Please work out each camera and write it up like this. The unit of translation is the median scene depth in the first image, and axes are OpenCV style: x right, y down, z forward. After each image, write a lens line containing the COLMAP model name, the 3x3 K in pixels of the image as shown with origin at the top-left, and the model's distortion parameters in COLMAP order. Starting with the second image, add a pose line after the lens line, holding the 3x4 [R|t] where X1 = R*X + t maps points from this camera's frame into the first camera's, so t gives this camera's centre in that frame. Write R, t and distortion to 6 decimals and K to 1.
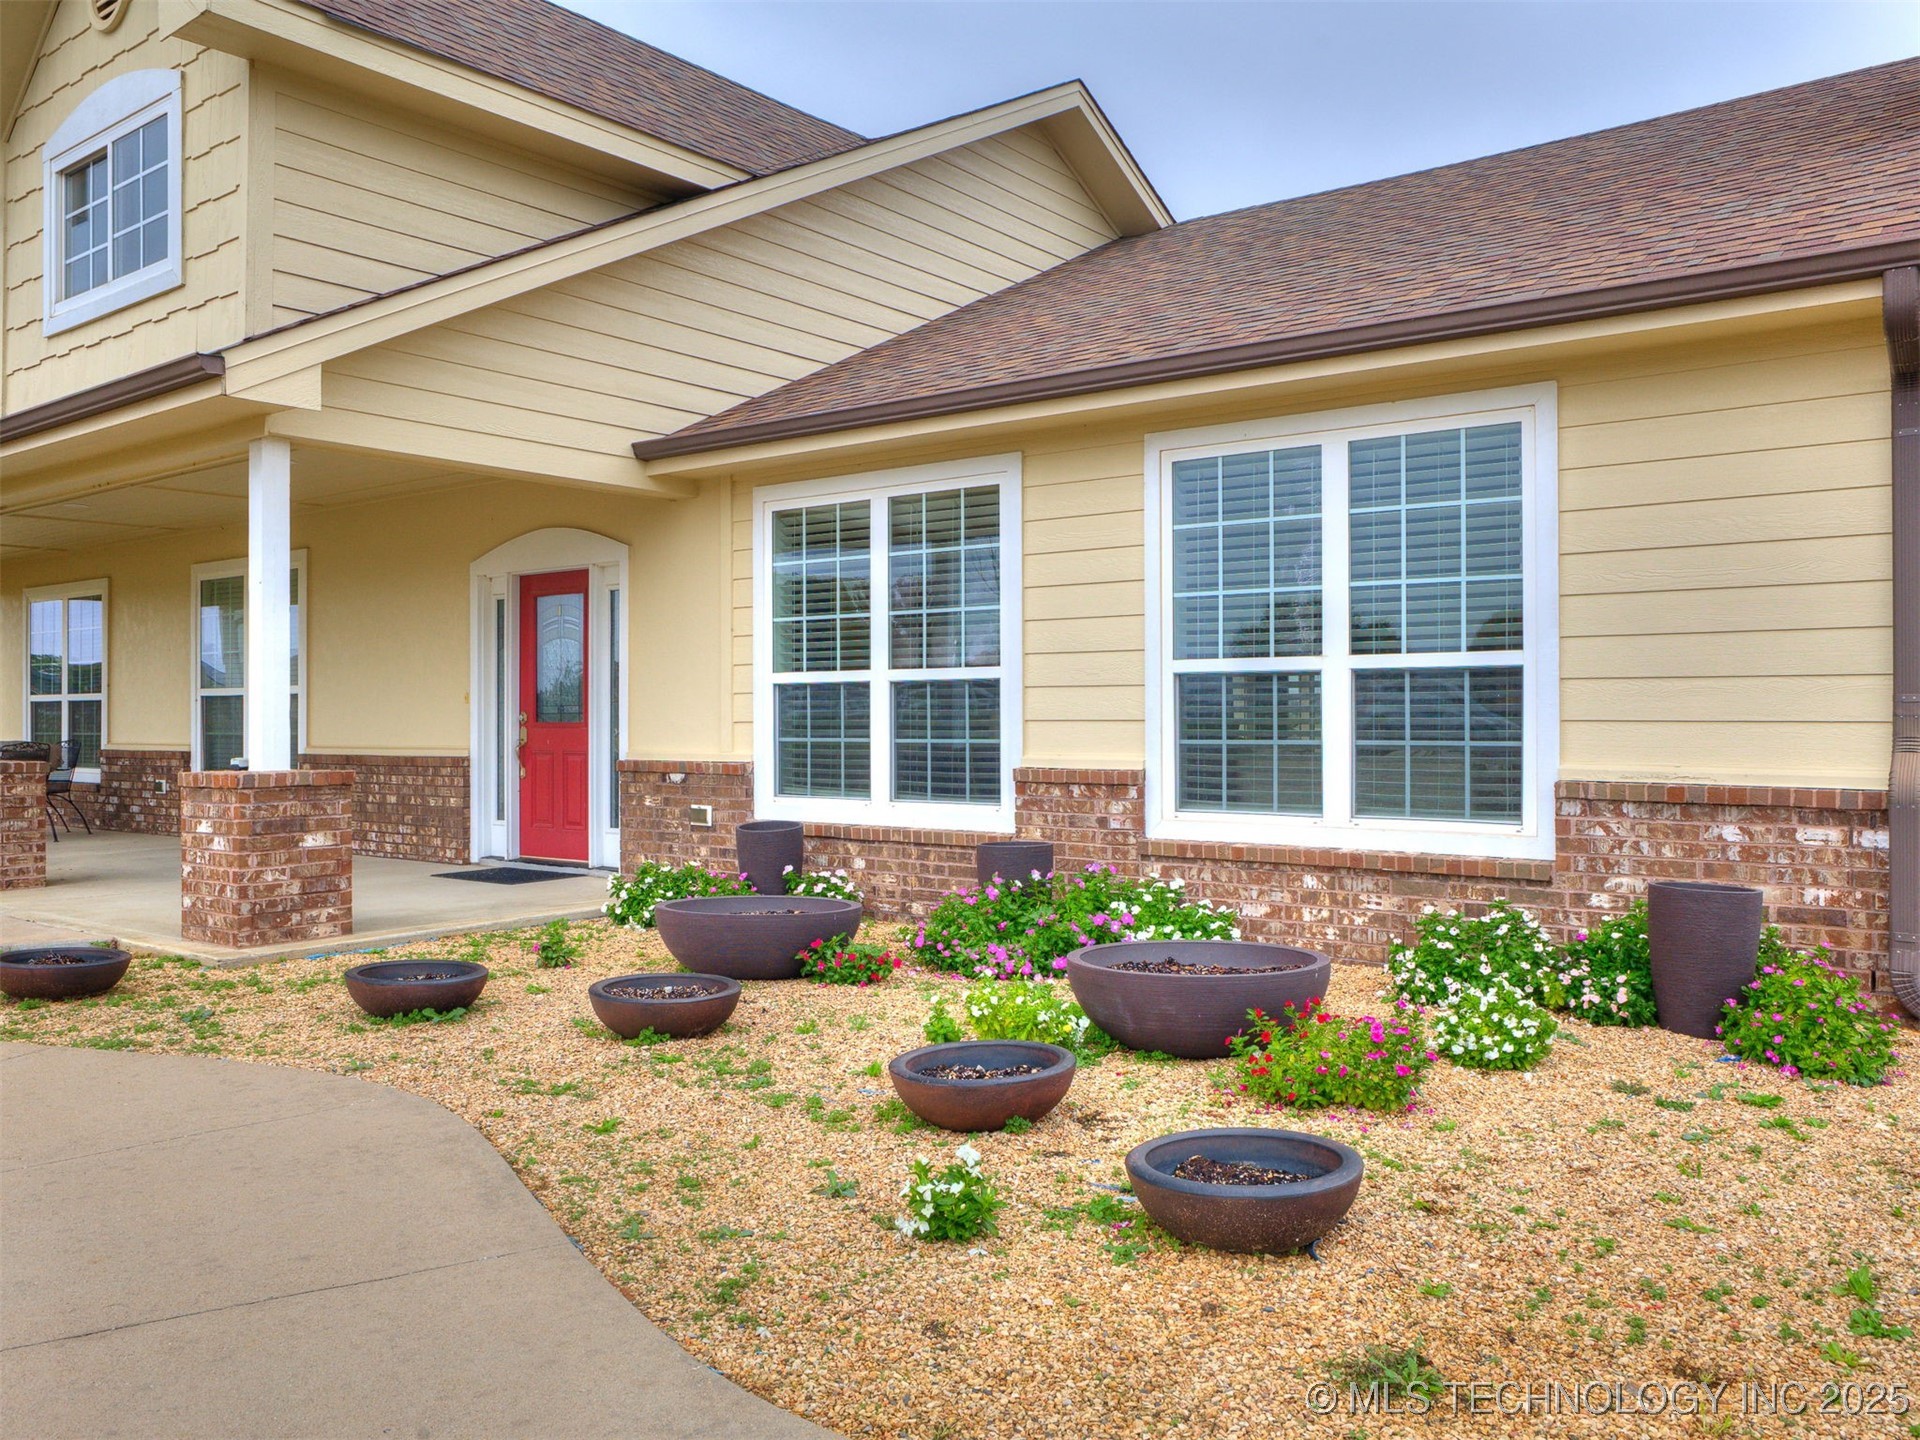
lens RADIAL K [[1506.6, 0, 960.0], [0, 1506.6, 720.0], [0, 0, 1]] dist [-0.024551, -0.001961]
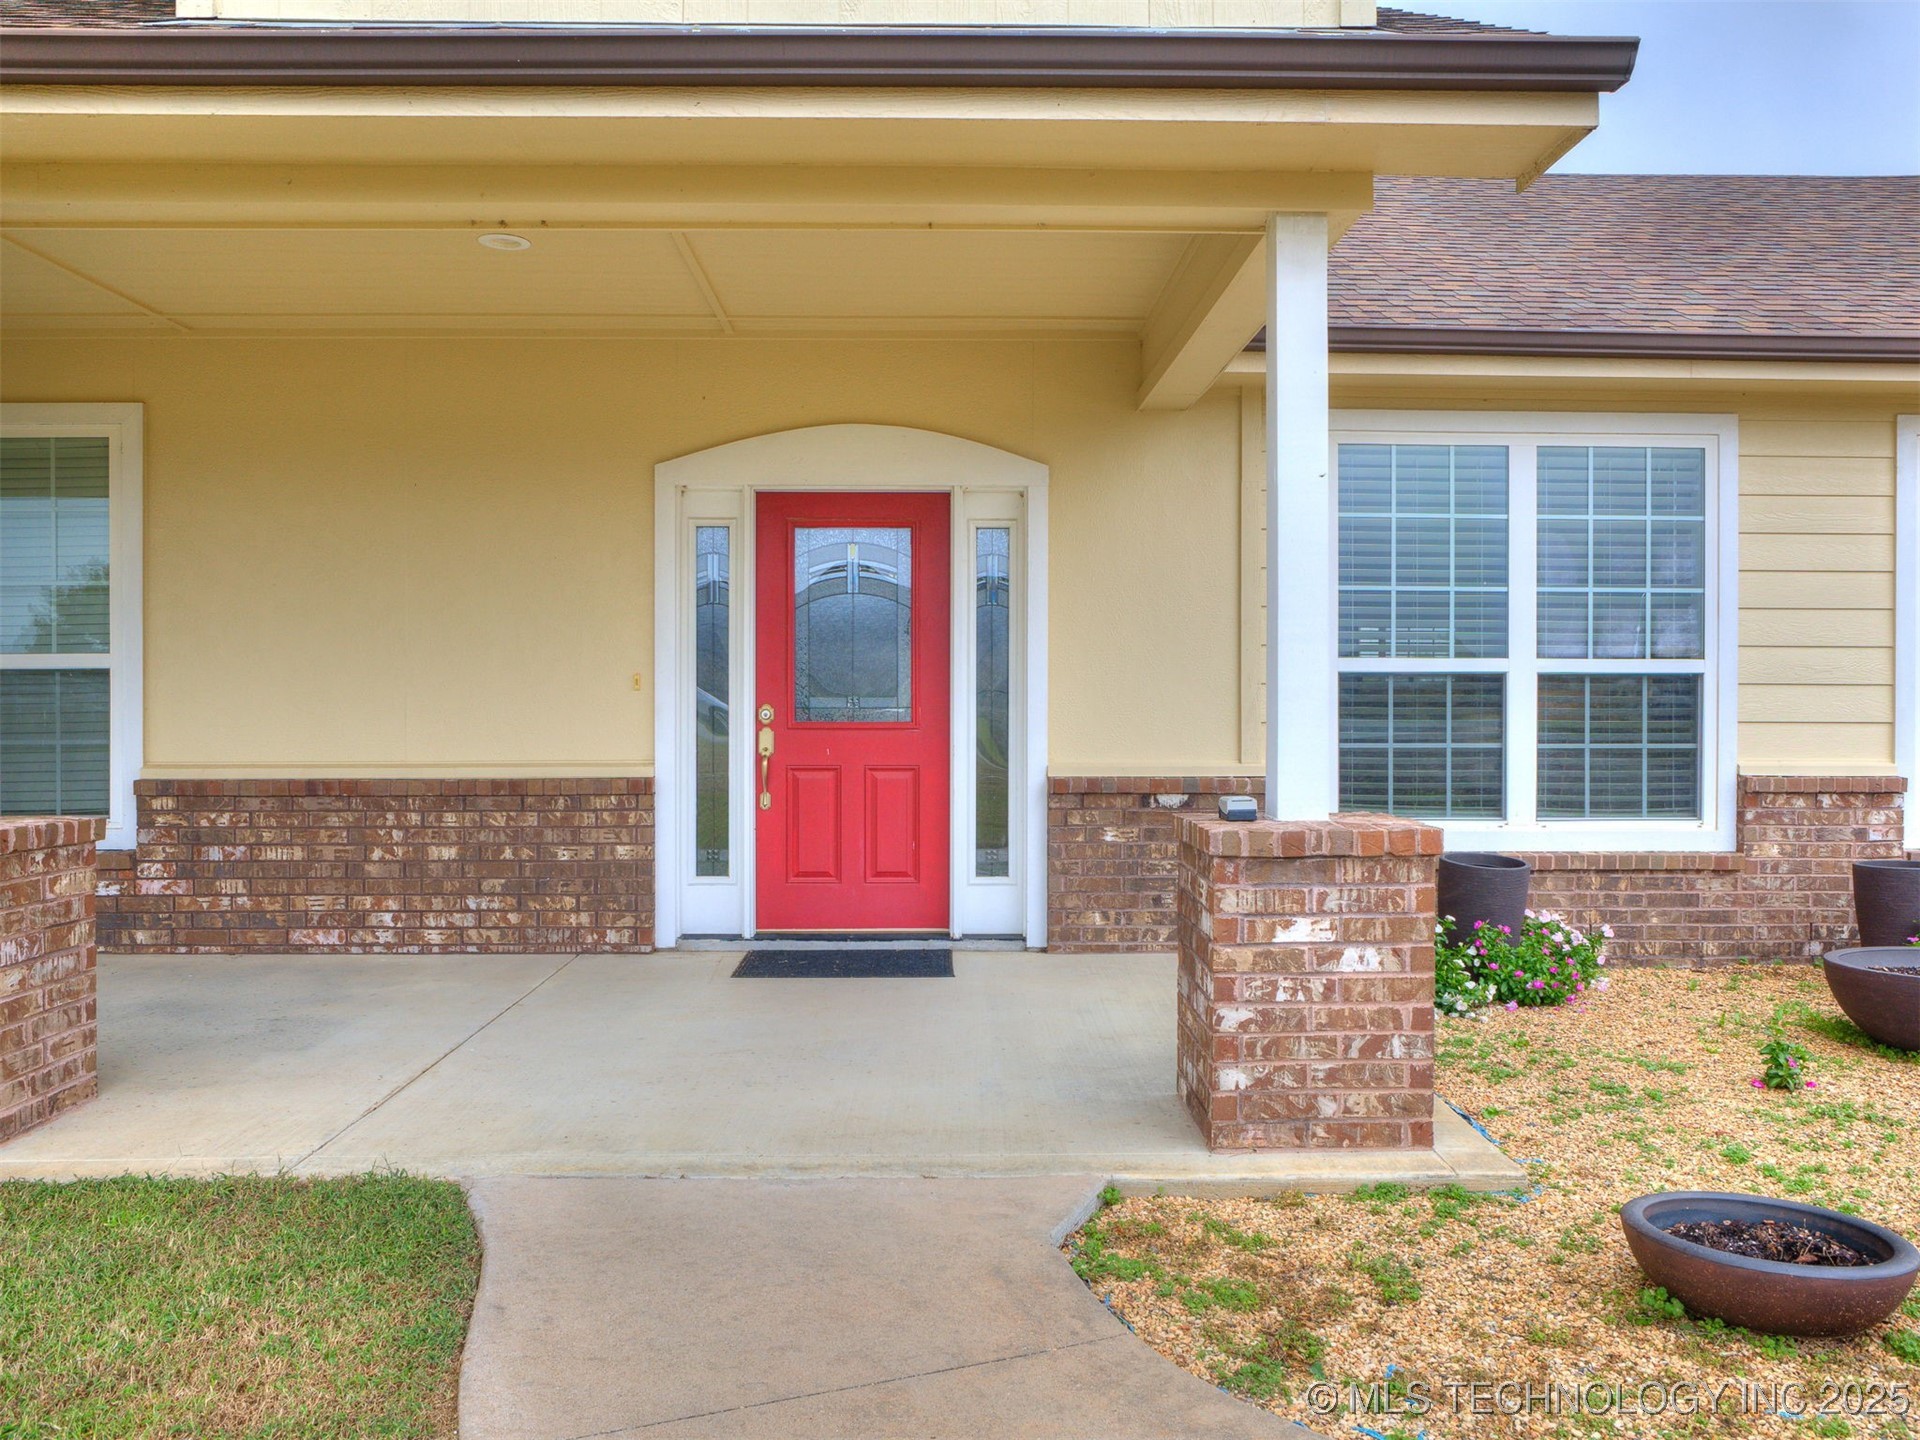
lens RADIAL K [[1442.3, 0, 956.9], [0, 1442.3, 727.6], [0, 0, 1]] dist [-0.014768, 0.002210]
pose [[0.776963, 0.001489, 0.629544, -0.717549], [-0.003237, 0.999993, 0.001630, 0.003027], [-0.629538, -0.003304, 0.776963, 0.547654]]
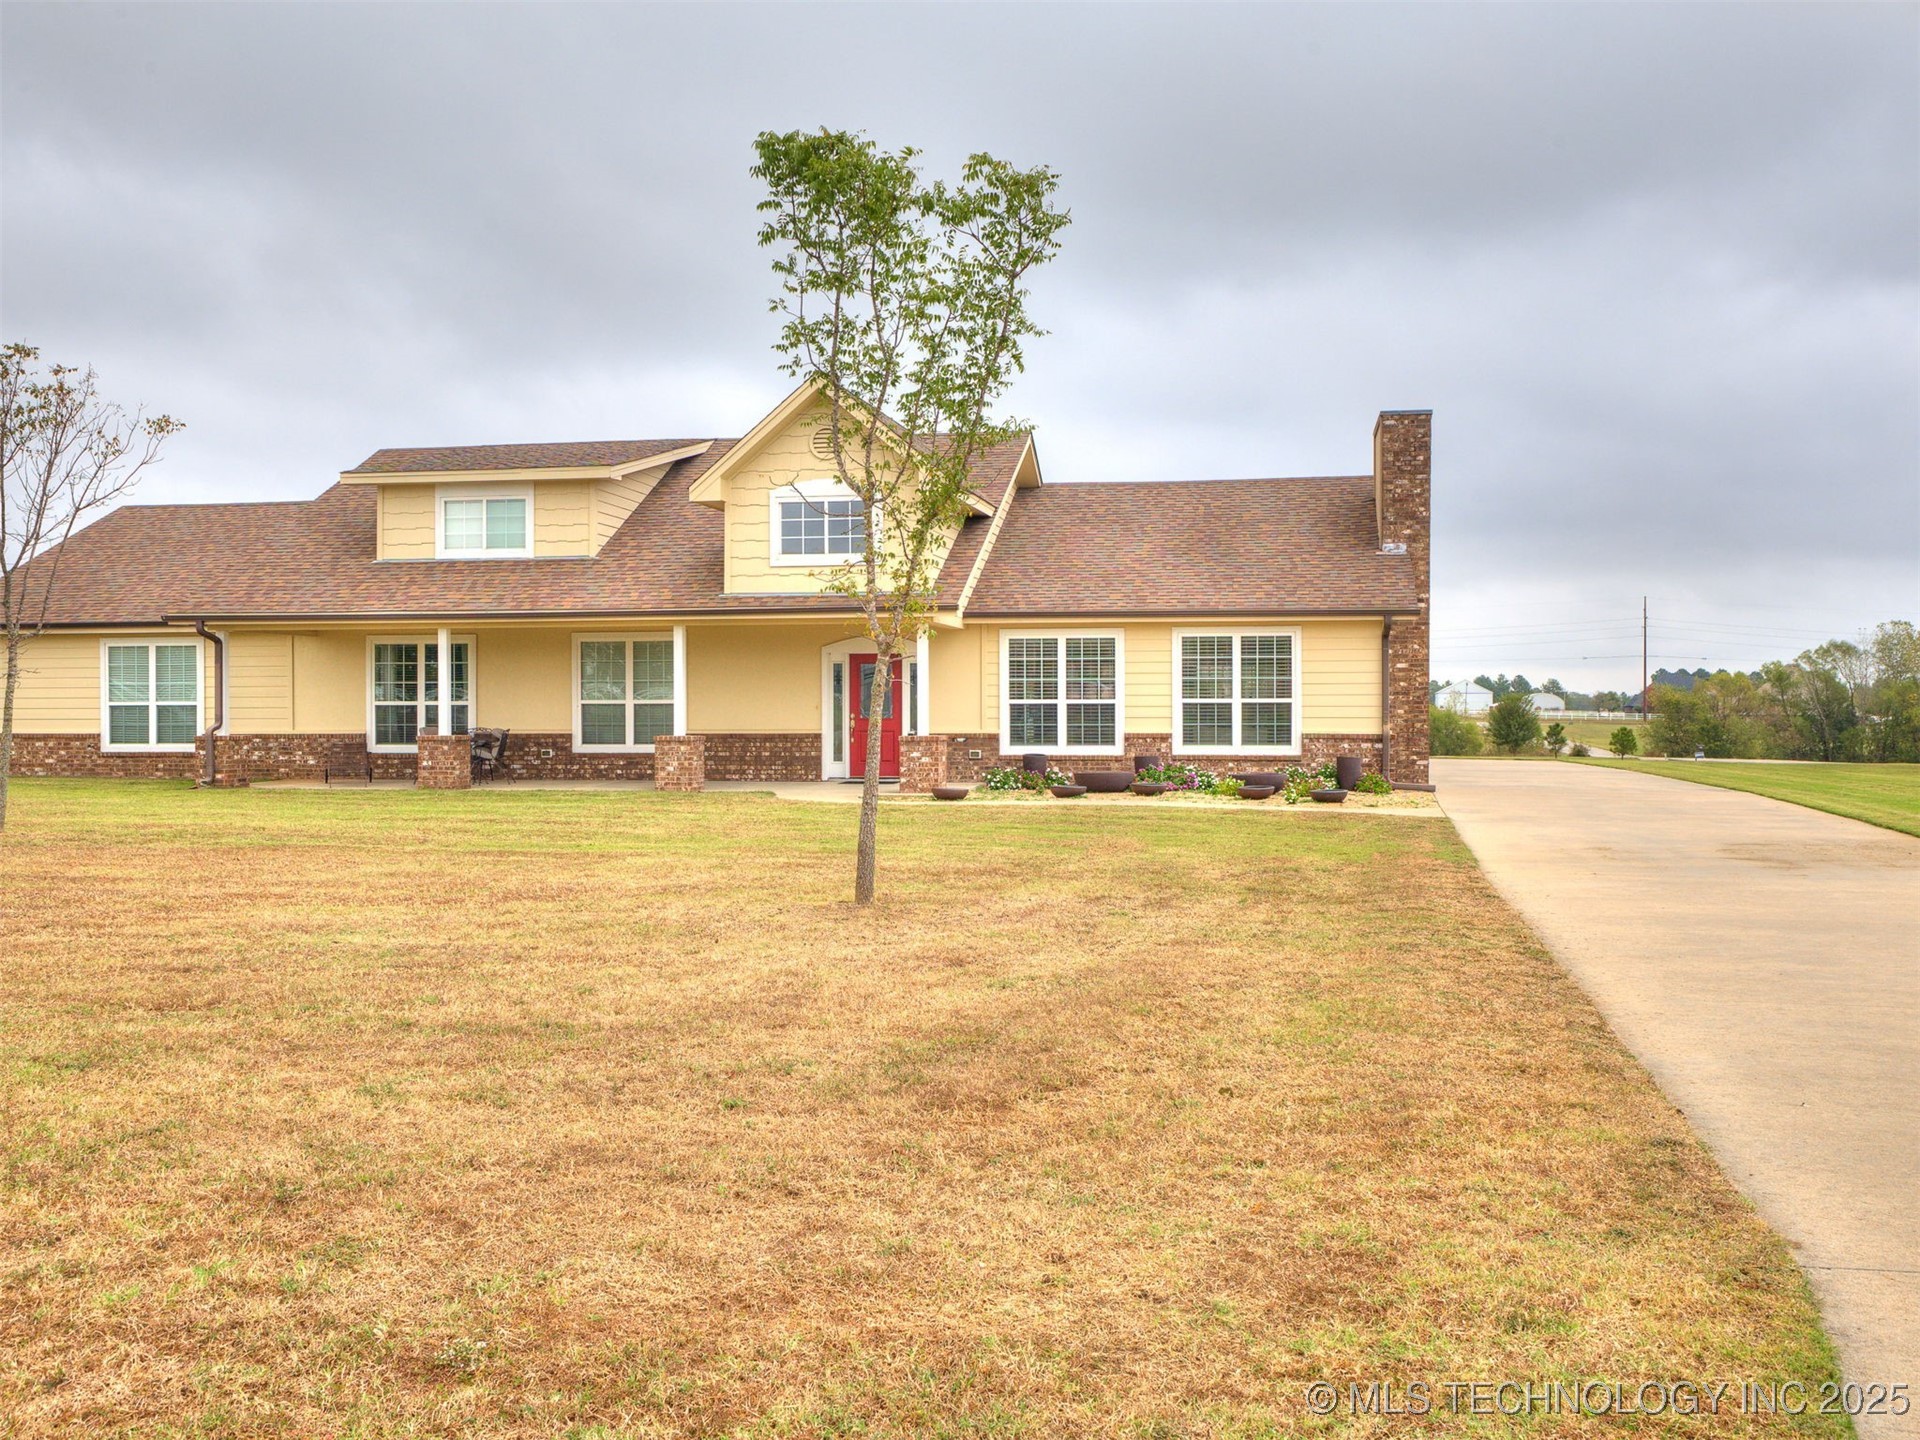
lens RADIAL K [[1506.6, 0, 960.0], [0, 1506.6, 720.0], [0, 0, 1]] dist [-0.024551, -0.001961]
pose [[0.879458, 0.004389, 0.475957, -1.445804], [-0.002175, 0.999984, -0.005201, 0.018676], [-0.475972, 0.003538, 0.879453, -1.281343]]
